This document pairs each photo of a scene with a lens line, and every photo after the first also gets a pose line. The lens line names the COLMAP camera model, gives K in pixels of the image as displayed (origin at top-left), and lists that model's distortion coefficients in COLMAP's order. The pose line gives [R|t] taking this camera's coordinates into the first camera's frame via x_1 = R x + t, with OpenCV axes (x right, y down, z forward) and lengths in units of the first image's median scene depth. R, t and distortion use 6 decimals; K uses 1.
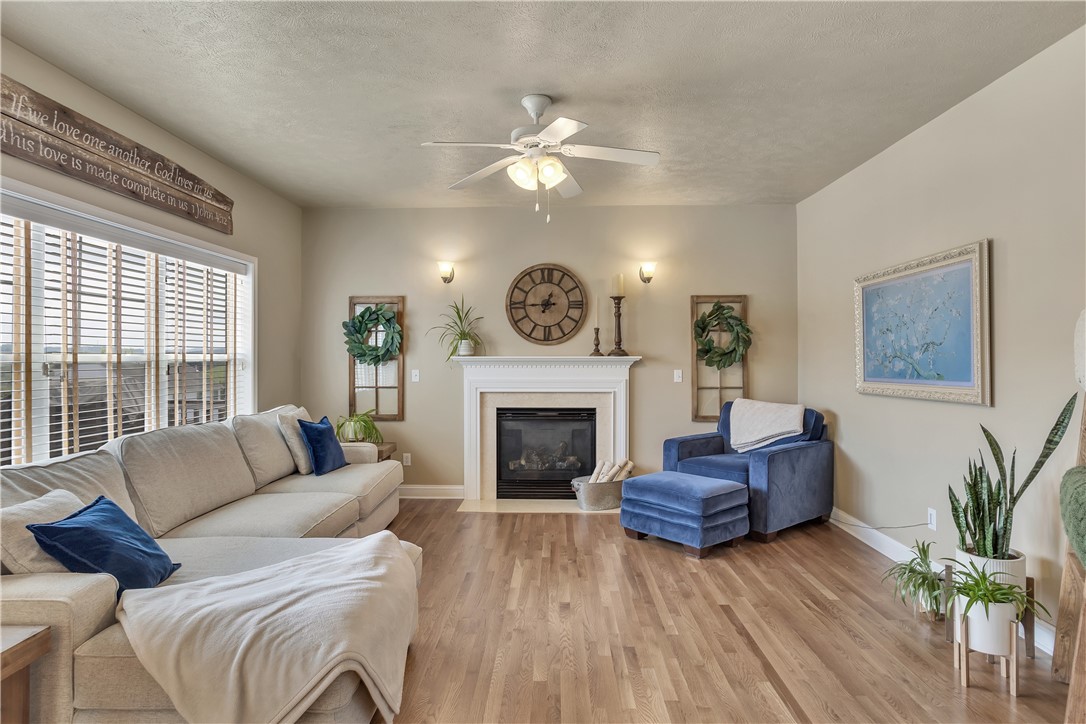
lens RADIAL K [[627.6, 0, 548.0], [0, 627.6, 355.0], [0, 0, 1]] dist [0.007629, 0.000404]
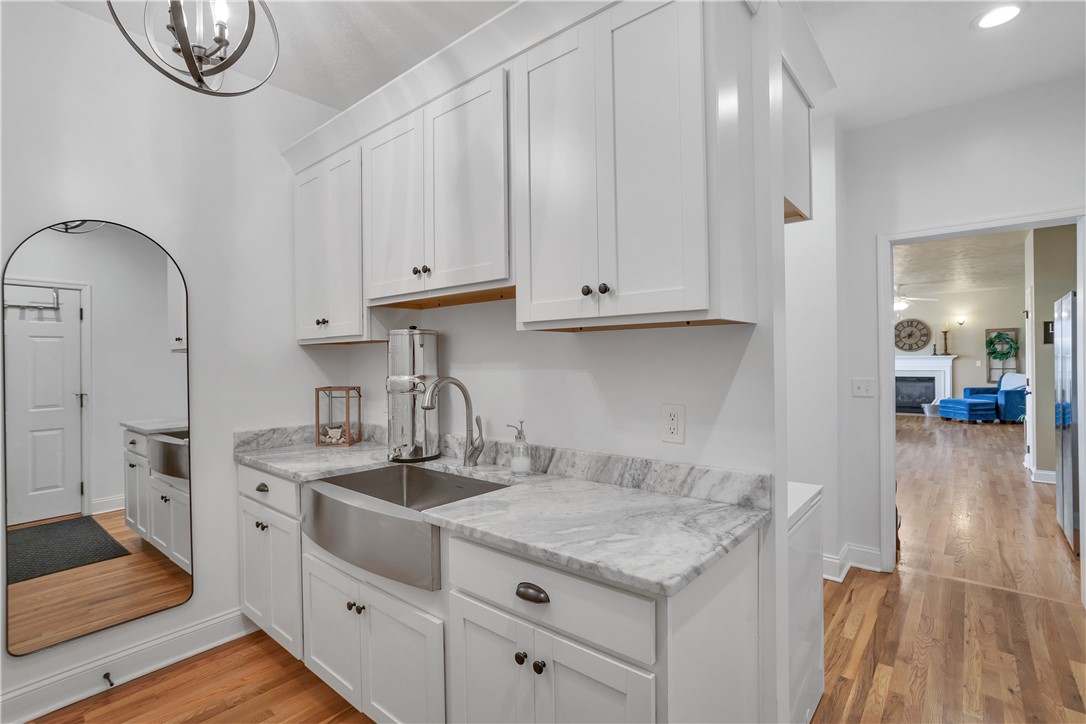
lens RADIAL K [[517.1, 0, 551.5], [0, 517.1, 359.9], [0, 0, 1]] dist [0.000267, 0.003059]
pose [[0.785633, -0.008786, -0.618630, 0.152141], [0.013371, 0.999907, 0.002779, -0.007532], [0.618548, -0.010455, 0.785678, -1.525276]]
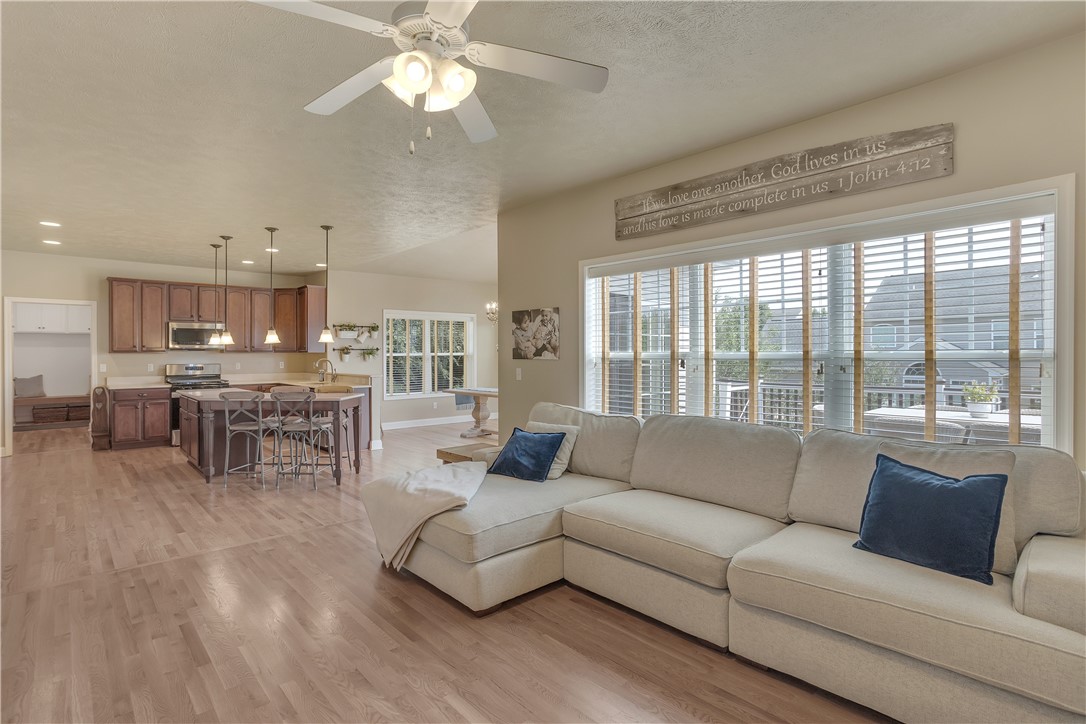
lens RADIAL K [[547.9, 0, 550.0], [0, 547.9, 354.5], [0, 0, 1]] dist [-0.018928, -0.000526]
pose [[-0.729180, -0.001717, -0.684320, 0.174152], [0.001192, 0.999992, -0.003779, 0.003275], [0.684321, -0.003572, -0.729172, 0.957891]]
